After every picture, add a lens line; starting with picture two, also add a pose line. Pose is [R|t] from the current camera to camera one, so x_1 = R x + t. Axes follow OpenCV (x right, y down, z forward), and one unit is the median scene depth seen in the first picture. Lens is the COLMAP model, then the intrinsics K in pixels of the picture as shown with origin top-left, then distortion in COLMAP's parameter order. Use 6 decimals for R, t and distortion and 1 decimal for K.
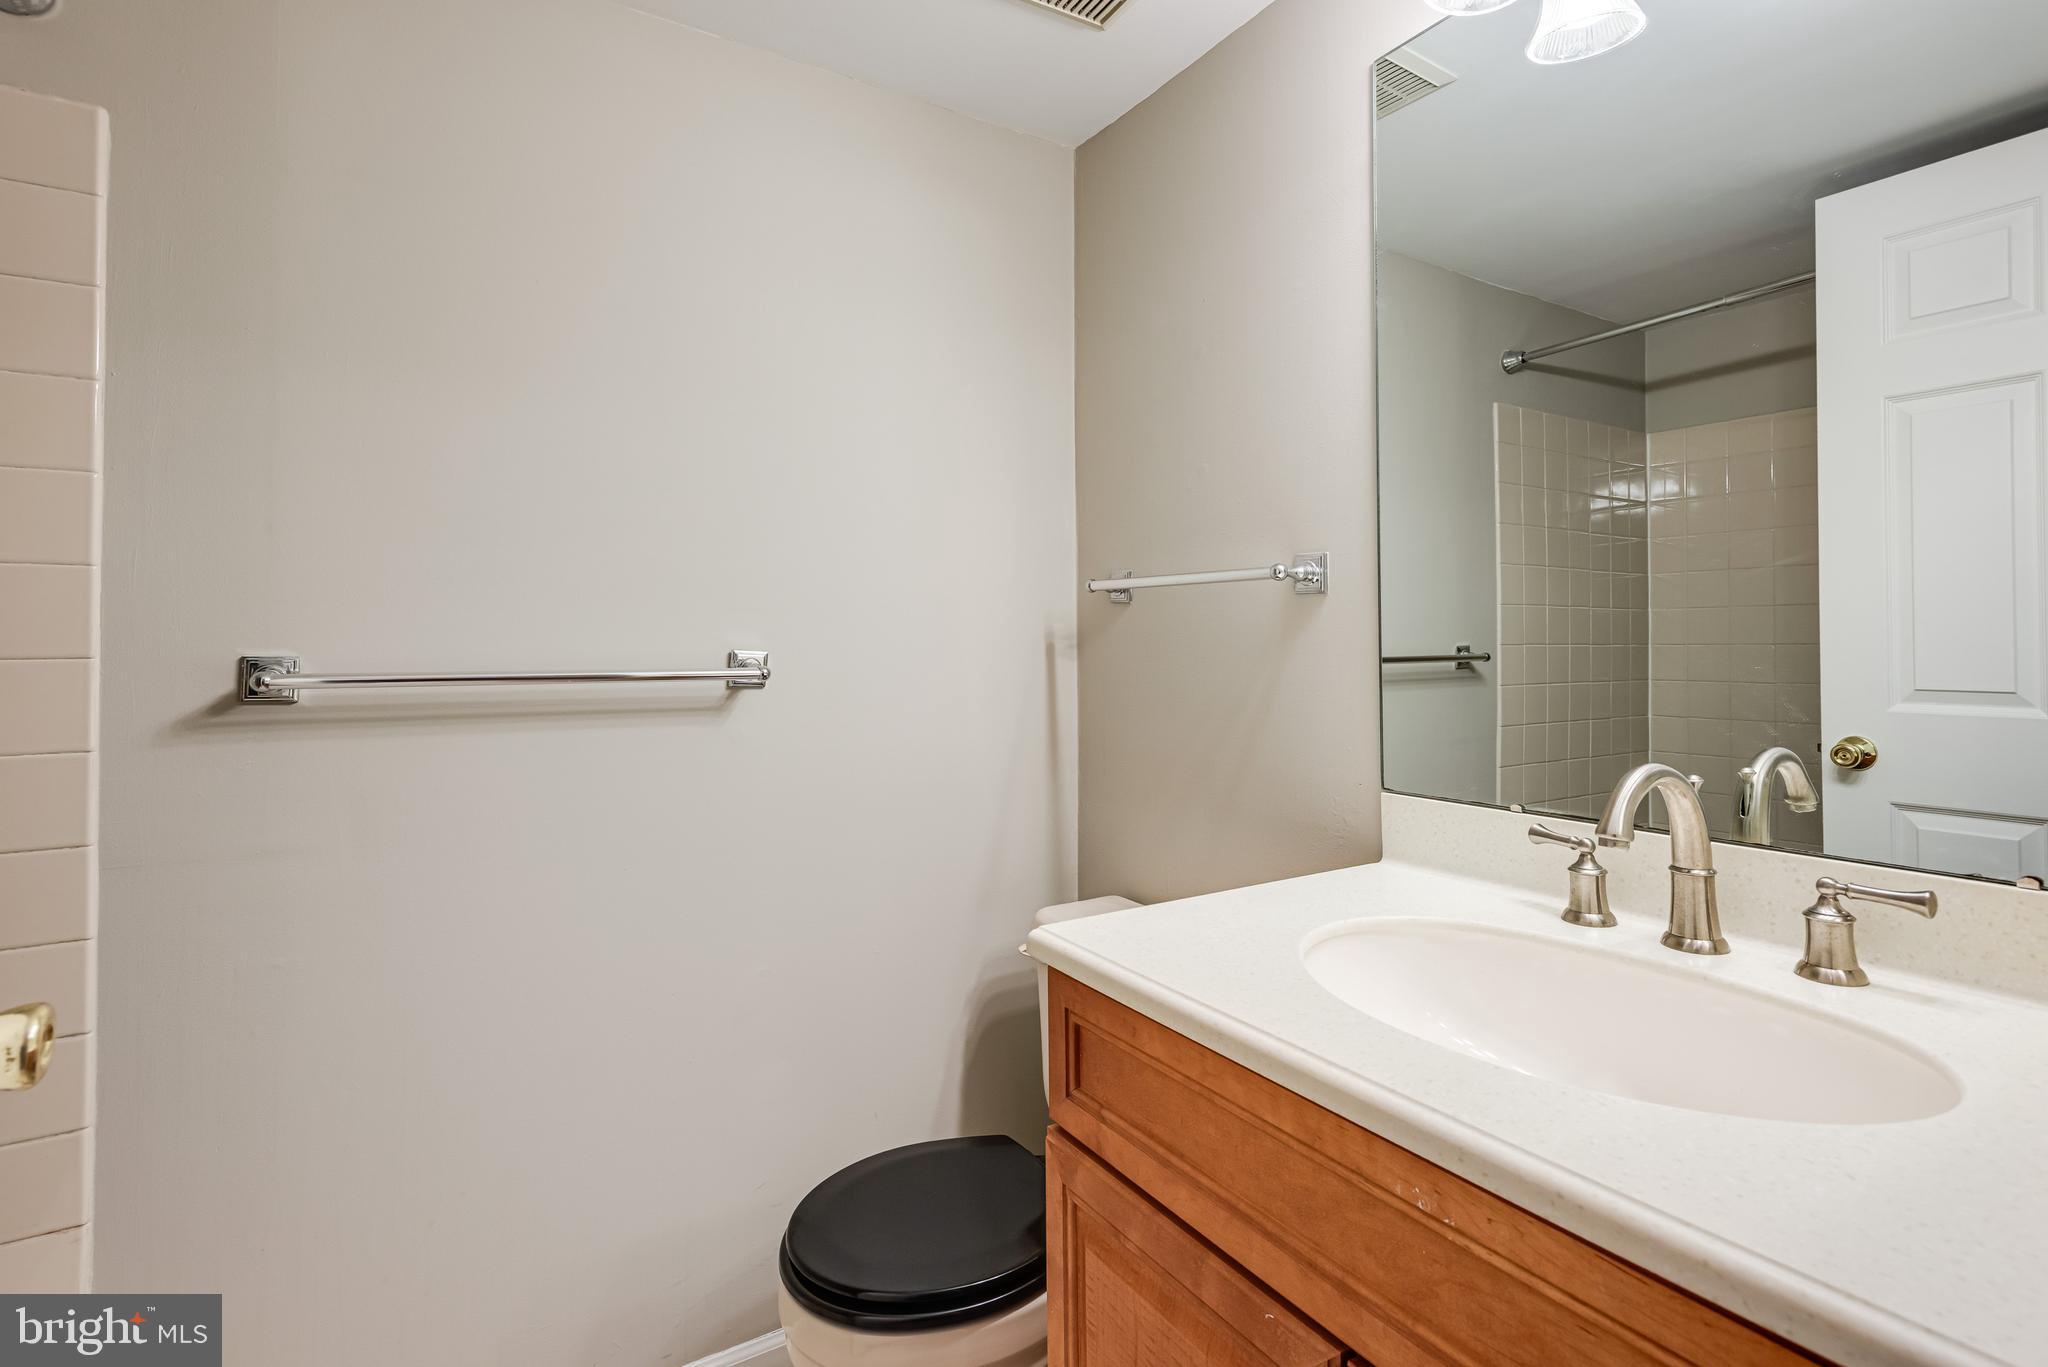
lens RADIAL K [[961.2, 0, 1030.3], [0, 961.2, 635.2], [0, 0, 1]] dist [0.002698, -0.000706]
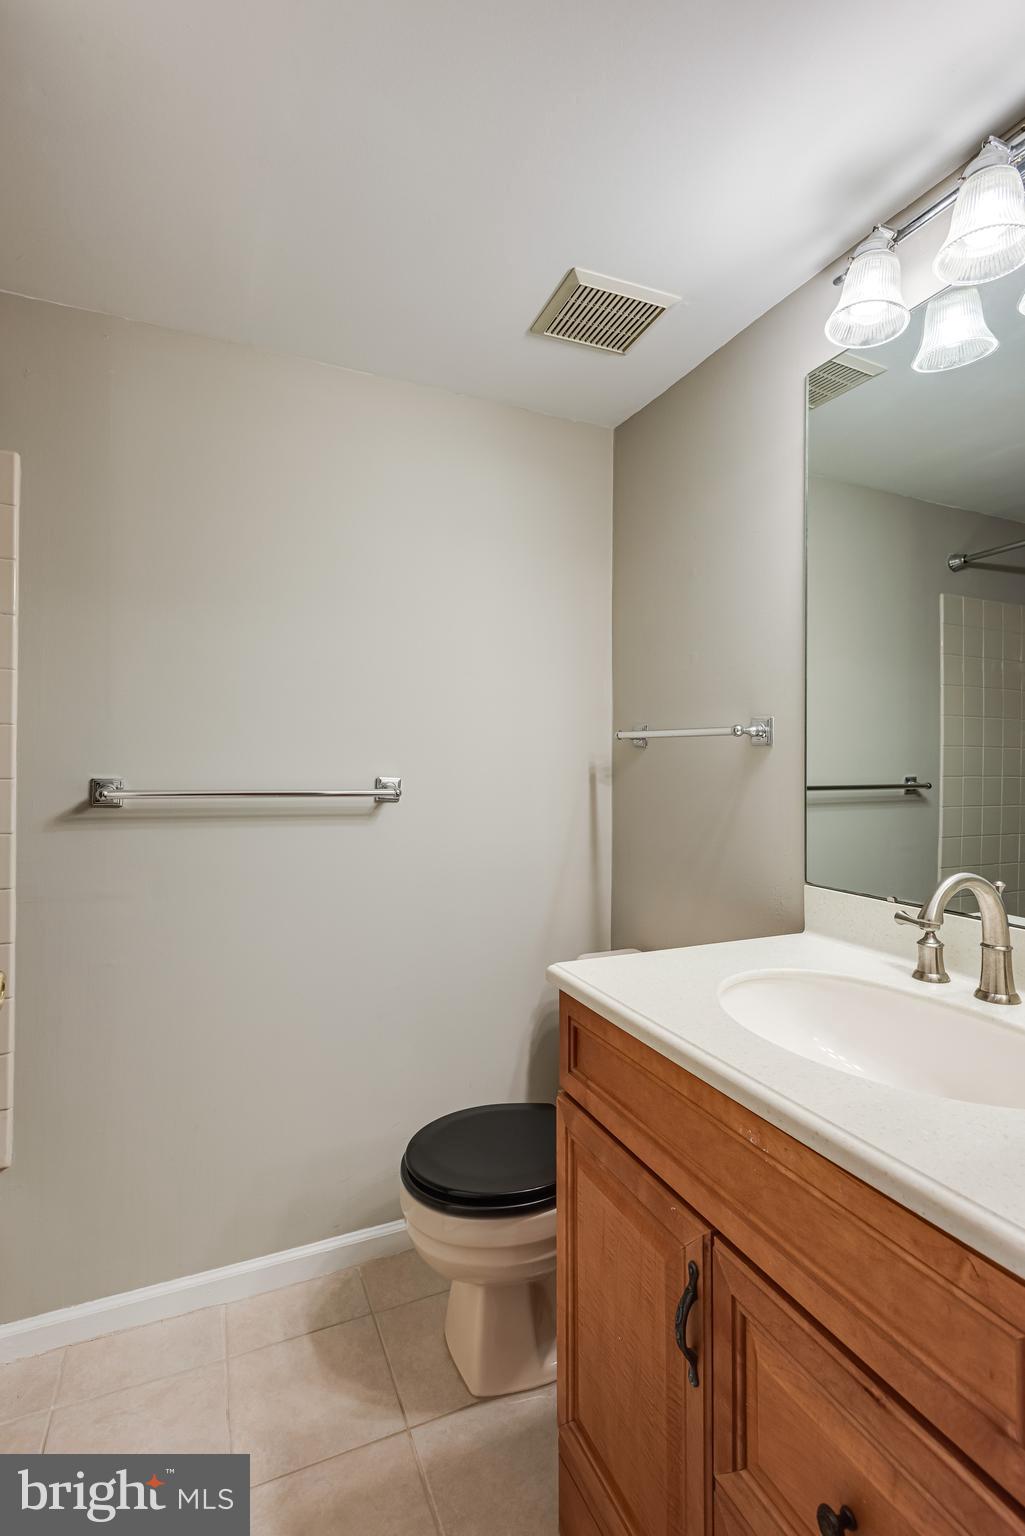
lens RADIAL K [[709.6, 0, 512.5], [0, 709.6, 768.0], [0, 0, 1]] dist [-0.001929, -0.000103]
pose [[0.989325, 0.011697, -0.145258, 0.092626], [-0.009271, 0.999806, 0.017369, -0.028884], [0.145433, -0.015837, 0.989241, -0.125260]]
